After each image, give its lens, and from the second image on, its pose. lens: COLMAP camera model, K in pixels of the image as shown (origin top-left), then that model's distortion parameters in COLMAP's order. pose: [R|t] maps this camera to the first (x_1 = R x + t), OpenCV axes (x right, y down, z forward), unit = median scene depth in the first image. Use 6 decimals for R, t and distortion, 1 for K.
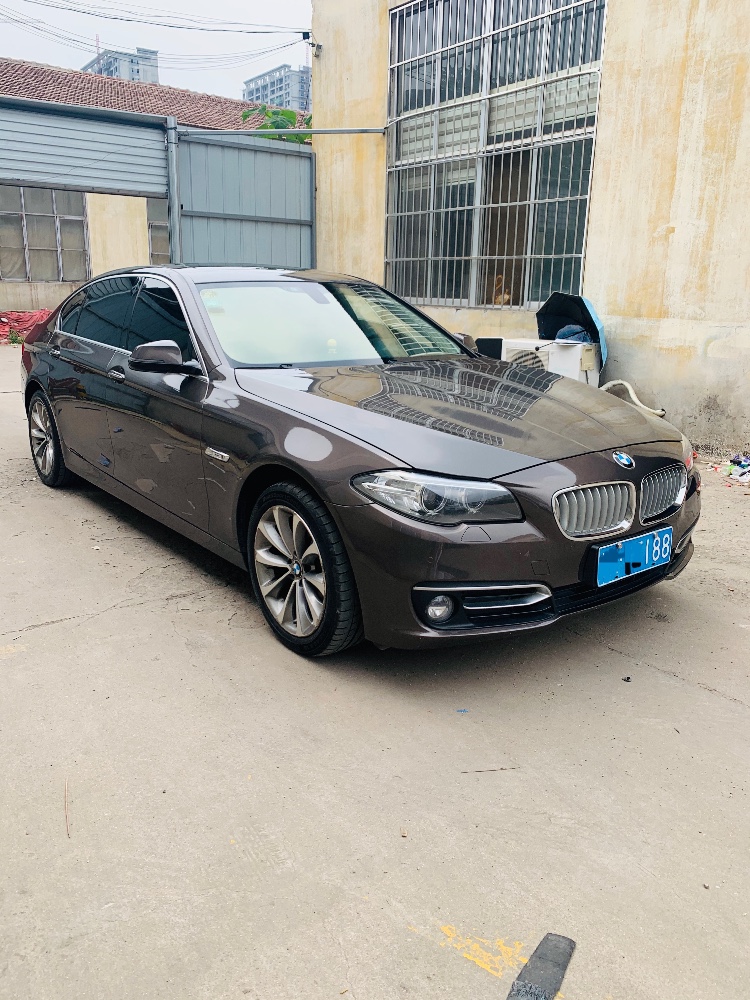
lens RADIAL K [[763.5, 0, 367.1], [0, 763.5, 499.9], [0, 0, 1]] dist [0.004630, -0.009399]
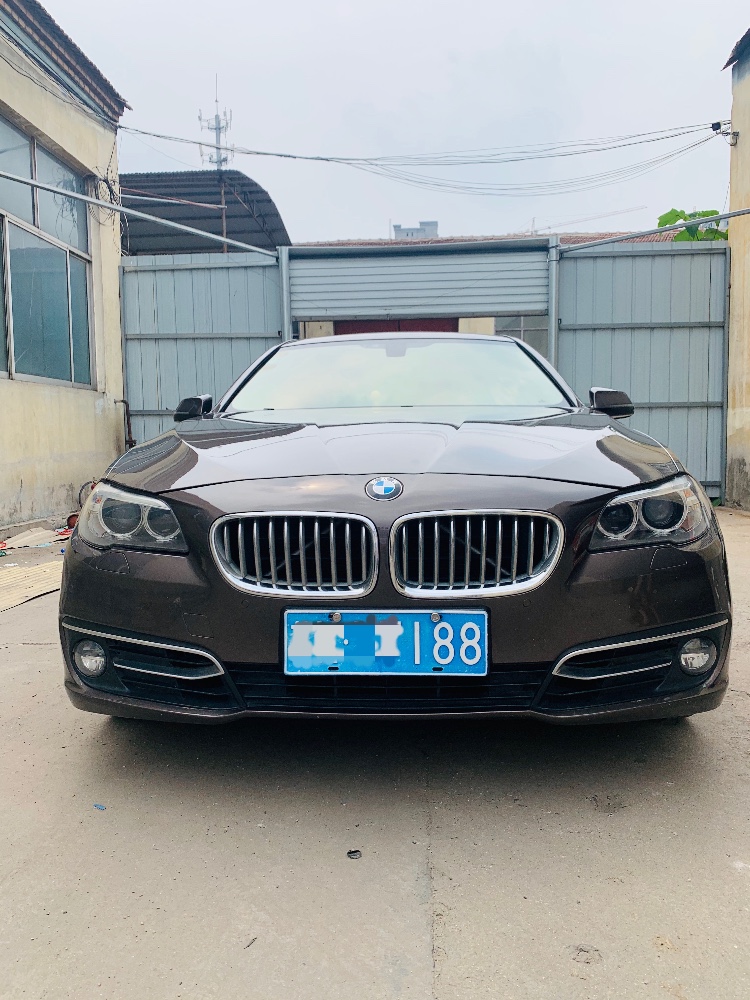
lens RADIAL K [[766.8, 0, 375.0], [0, 766.8, 500.0], [0, 0, 1]] dist [0.008857, -0.013006]
pose [[0.759822, 0.022942, -0.649726, 0.226128], [-0.147868, 0.979283, -0.138345, 0.014269], [0.633092, 0.201192, 0.747474, 0.157986]]
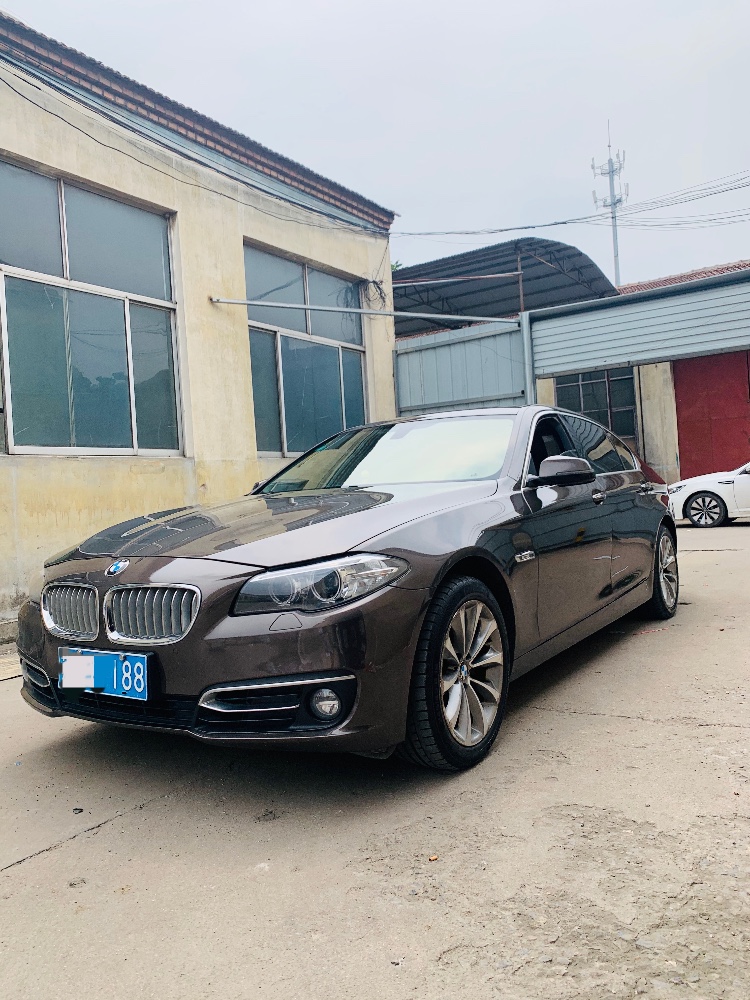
lens RADIAL K [[766.8, 0, 375.0], [0, 766.8, 500.0], [0, 0, 1]] dist [0.008857, -0.013006]
pose [[0.335070, -0.035290, -0.941532, 0.407395], [-0.188464, 0.976592, -0.103674, -0.029180], [0.923152, 0.212183, 0.320576, 0.294796]]
